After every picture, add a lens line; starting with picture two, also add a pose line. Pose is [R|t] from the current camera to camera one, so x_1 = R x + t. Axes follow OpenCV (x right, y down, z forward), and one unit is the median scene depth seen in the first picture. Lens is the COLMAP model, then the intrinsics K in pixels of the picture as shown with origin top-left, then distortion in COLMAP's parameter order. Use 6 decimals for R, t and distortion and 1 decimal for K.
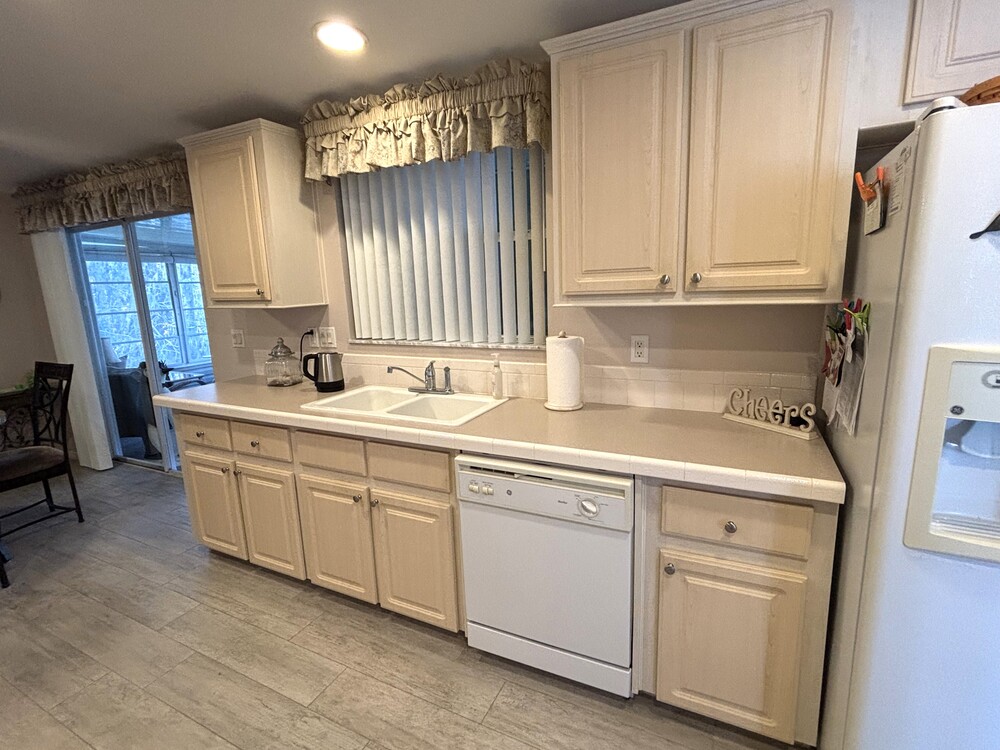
lens RADIAL K [[486.8, 0, 487.7], [0, 486.8, 374.3], [0, 0, 1]] dist [0.018567, 0.000074]
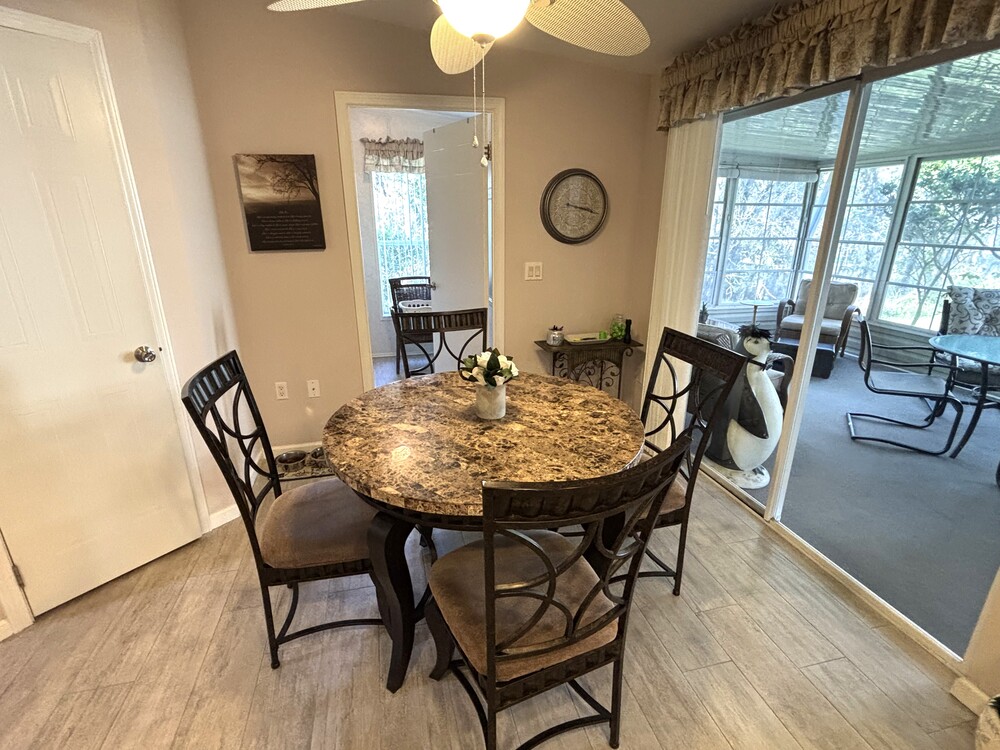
lens RADIAL K [[486.8, 0, 487.7], [0, 486.8, 374.3], [0, 0, 1]] dist [0.018567, 0.000074]
pose [[0.639144, 0.275746, -0.717955, -0.391584], [-0.168366, 0.961038, 0.219223, -0.044217], [0.750432, -0.019236, 0.660668, 0.266000]]
